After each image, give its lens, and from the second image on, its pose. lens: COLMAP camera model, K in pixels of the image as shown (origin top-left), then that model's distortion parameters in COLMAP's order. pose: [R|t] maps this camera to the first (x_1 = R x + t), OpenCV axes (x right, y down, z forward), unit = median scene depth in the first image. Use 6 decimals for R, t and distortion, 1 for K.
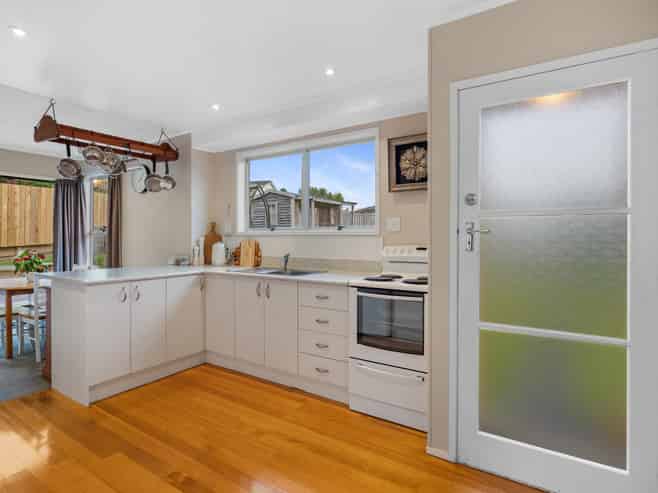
lens RADIAL K [[350.5, 0, 328.8], [0, 350.5, 242.5], [0, 0, 1]] dist [-0.014868, 0.001714]
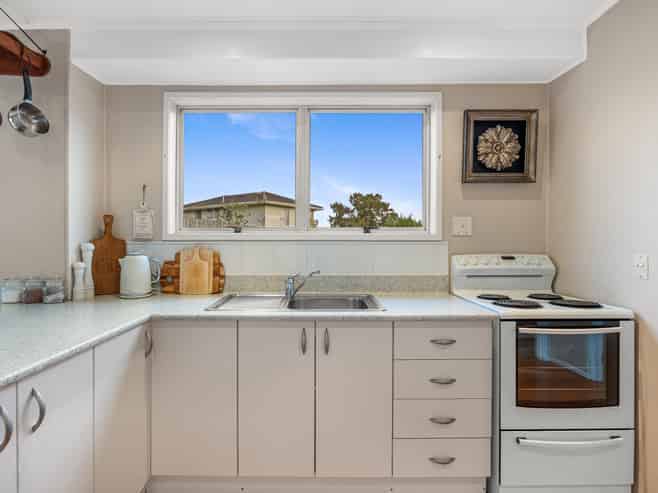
lens RADIAL K [[350.5, 0, 328.3], [0, 350.5, 246.2], [0, 0, 1]] dist [-0.014868, 0.001714]
pose [[0.844113, -0.005511, 0.536137, -0.376011], [0.007719, 0.999968, -0.001875, -0.007986], [-0.536109, 0.005721, 0.844129, 0.429802]]
